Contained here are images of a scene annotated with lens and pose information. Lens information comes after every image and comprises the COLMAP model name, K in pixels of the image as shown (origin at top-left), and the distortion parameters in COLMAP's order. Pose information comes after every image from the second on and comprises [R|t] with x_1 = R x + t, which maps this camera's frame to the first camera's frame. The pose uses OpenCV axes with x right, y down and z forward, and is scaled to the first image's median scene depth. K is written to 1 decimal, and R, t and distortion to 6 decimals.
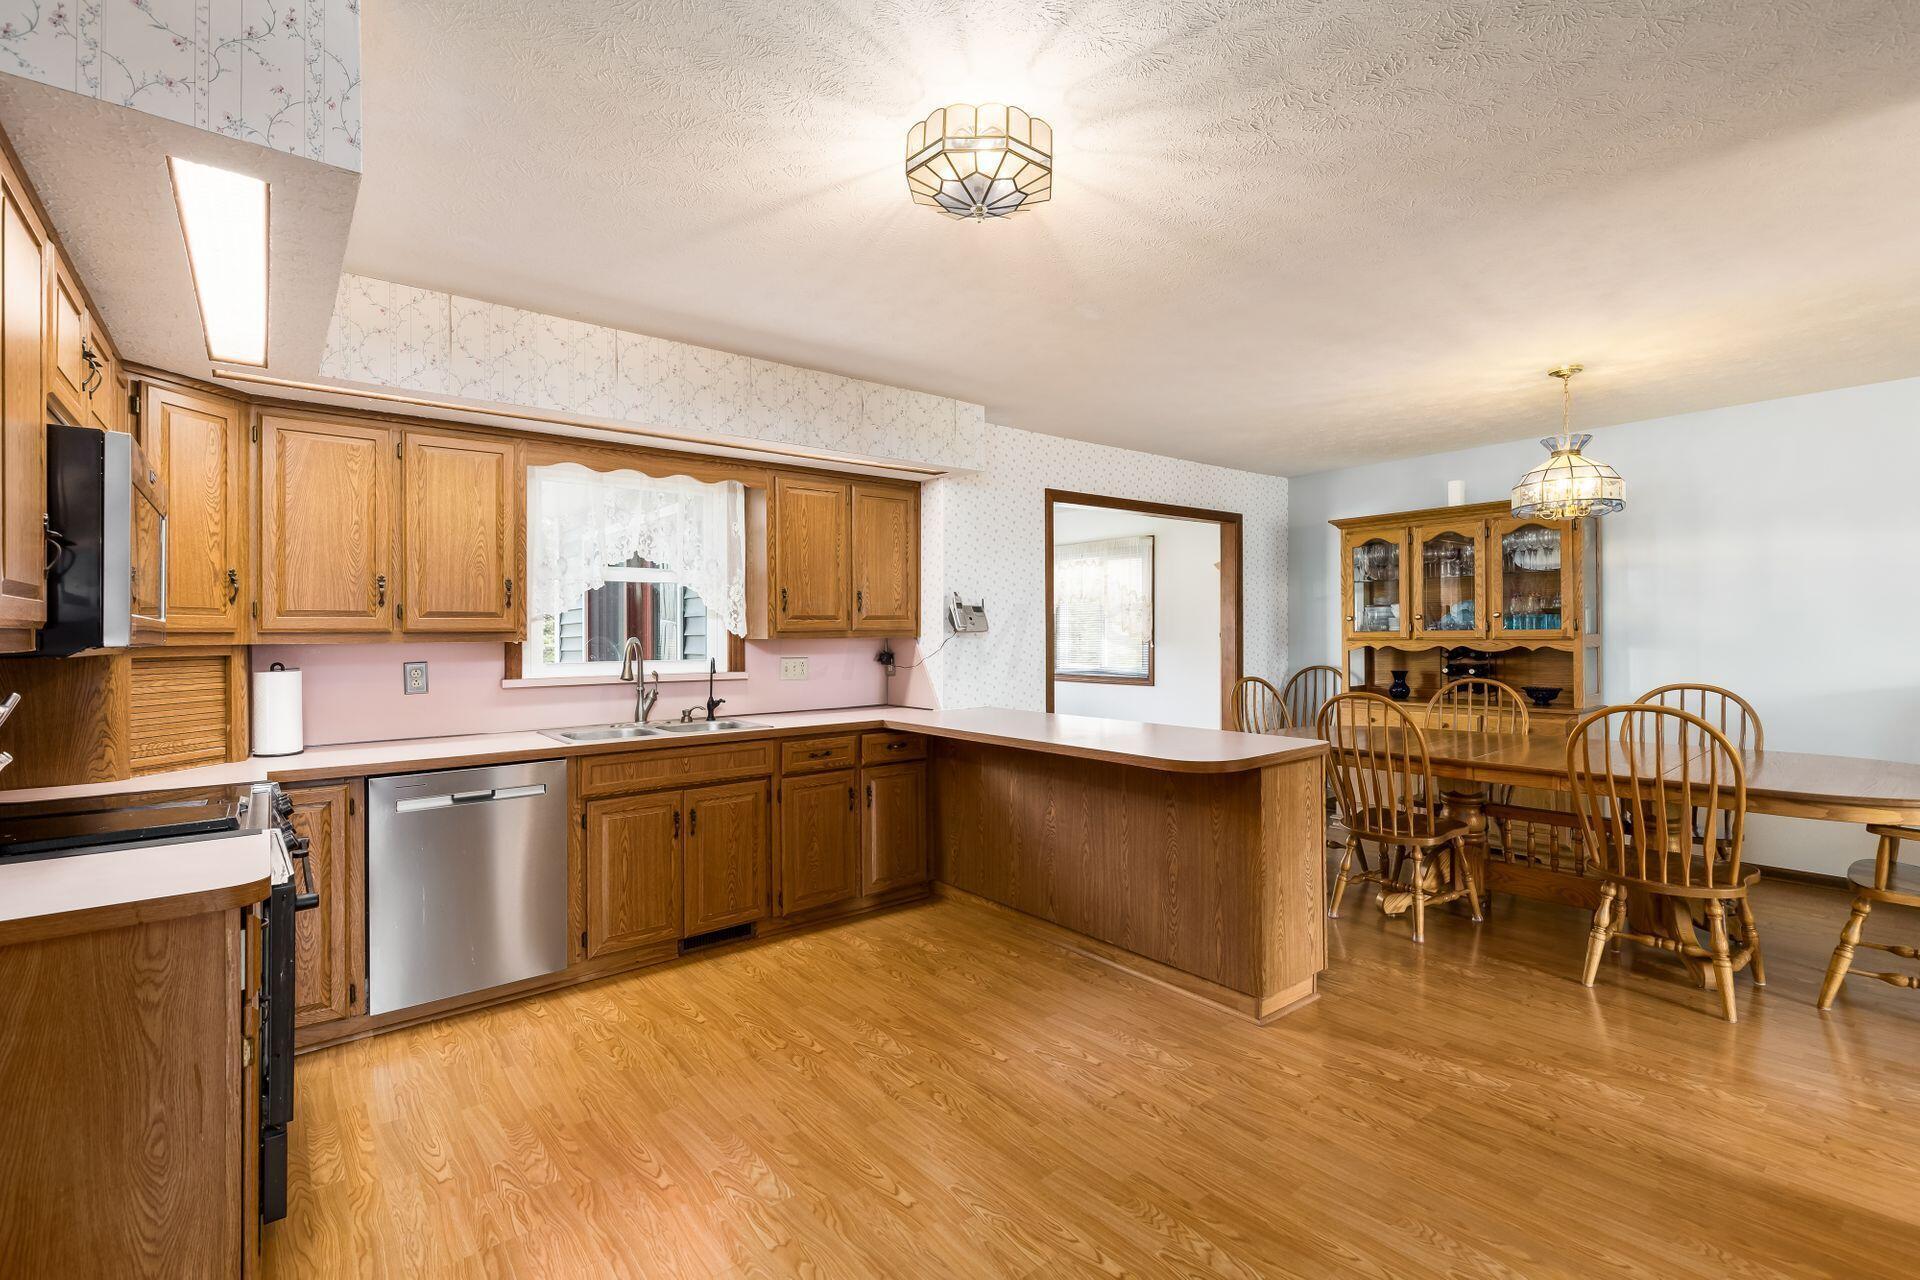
lens RADIAL K [[857.8, 0, 960.2], [0, 857.8, 634.1], [0, 0, 1]] dist [0.000584, -0.000538]
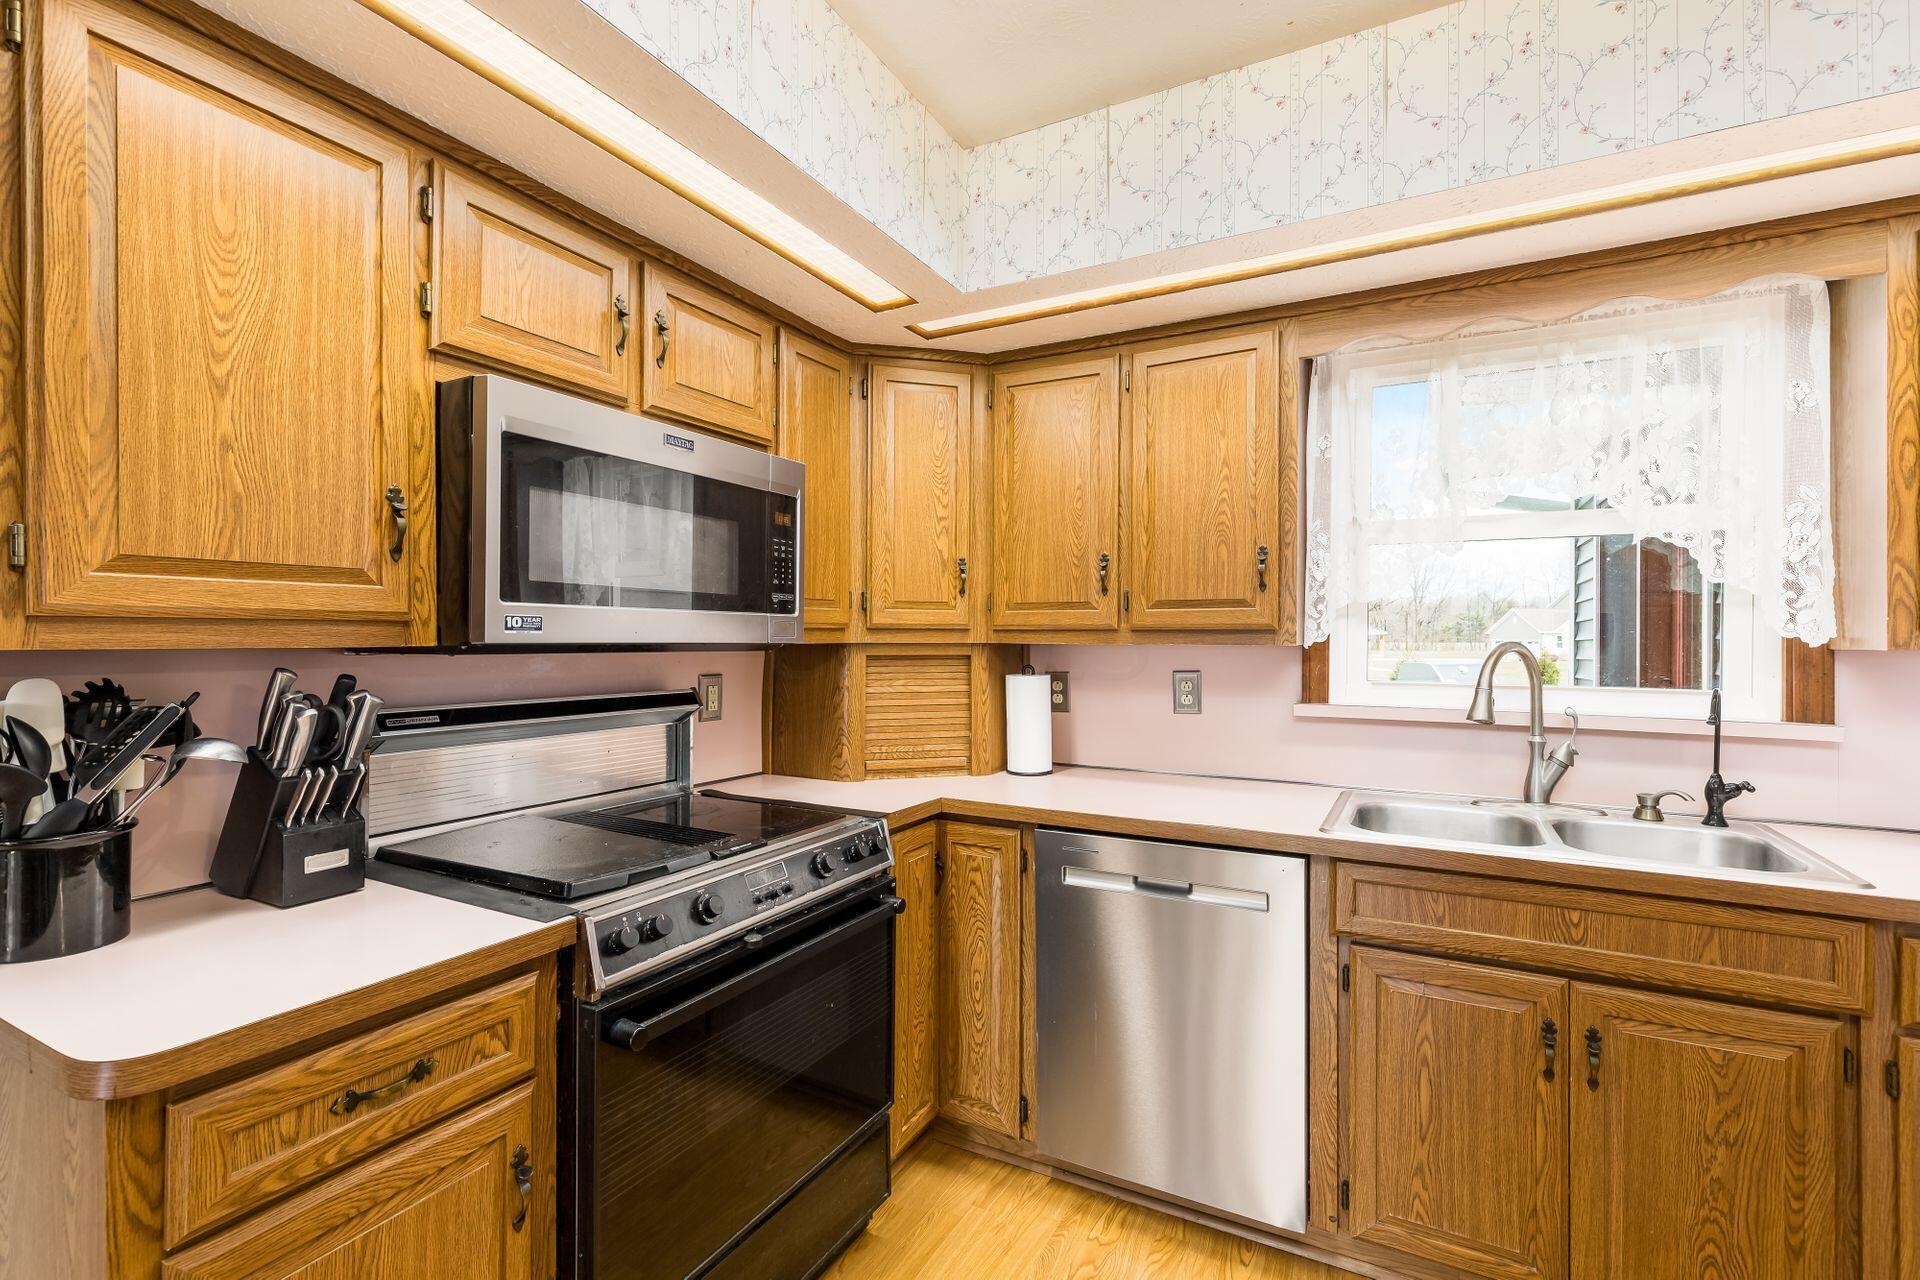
lens RADIAL K [[857.9, 0, 969.1], [0, 857.9, 636.8], [0, 0, 1]] dist [0.004935, 0.000140]
pose [[0.390563, 0.009733, -0.920525, -0.025091], [-0.008056, 0.999942, 0.007155, -0.000249], [0.920541, 0.004622, 0.390618, 0.460086]]
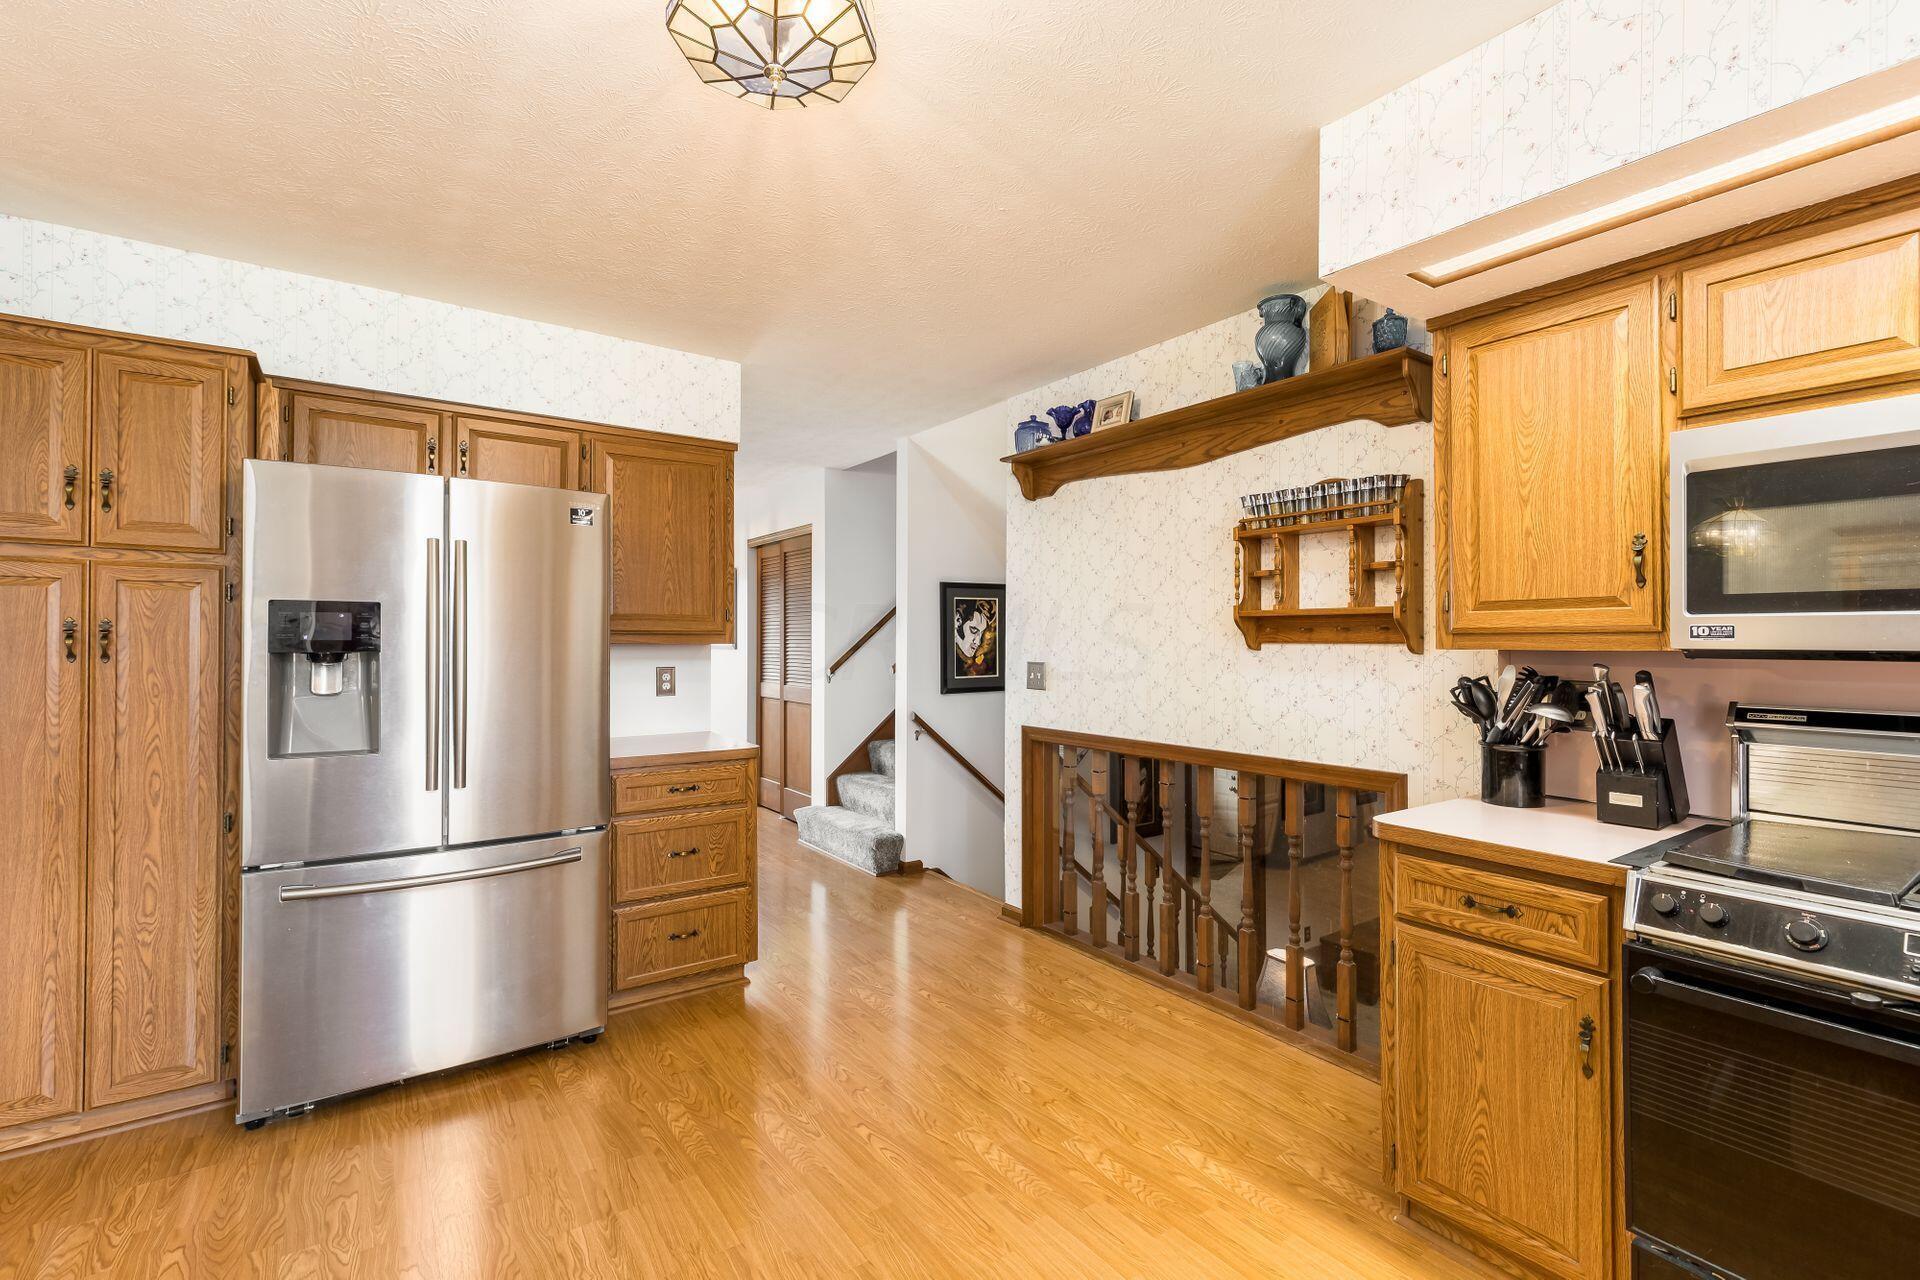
lens RADIAL K [[857.9, 0, 969.1], [0, 857.9, 636.8], [0, 0, 1]] dist [0.004935, 0.000140]
pose [[-0.998076, 0.007739, 0.061523, -0.091148], [0.007471, 0.999962, -0.004586, -0.000193], [-0.061556, -0.004118, -0.998095, 0.849432]]
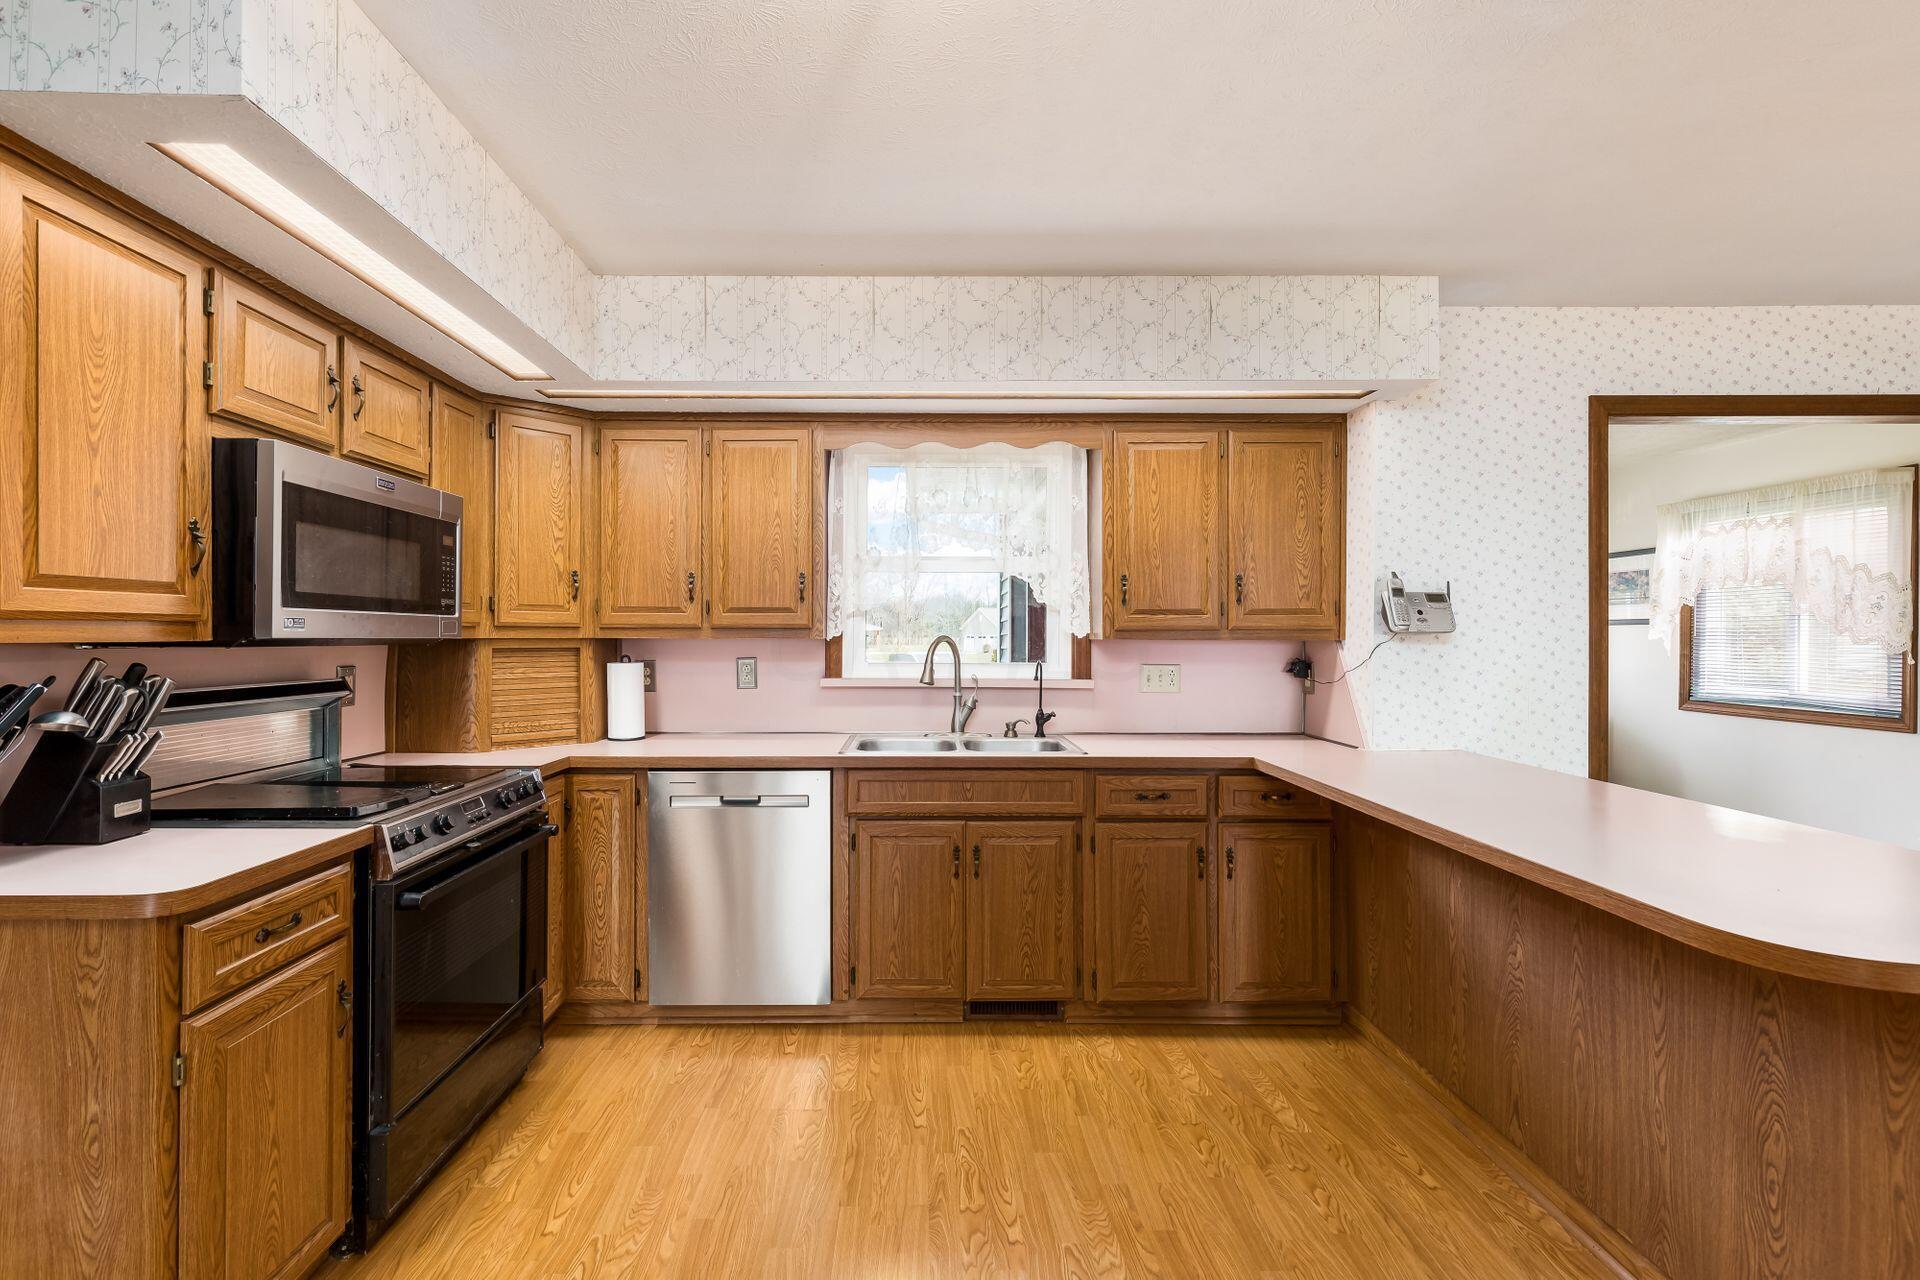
lens RADIAL K [[874.3, 0, 916.9], [0, 874.3, 631.4], [0, 0, 1]] dist [0.005594, -0.001077]
pose [[0.779031, 0.007577, -0.626940, 0.145020], [-0.008896, 0.999960, 0.001031, -0.000976], [0.626922, 0.004774, 0.779067, 0.273356]]
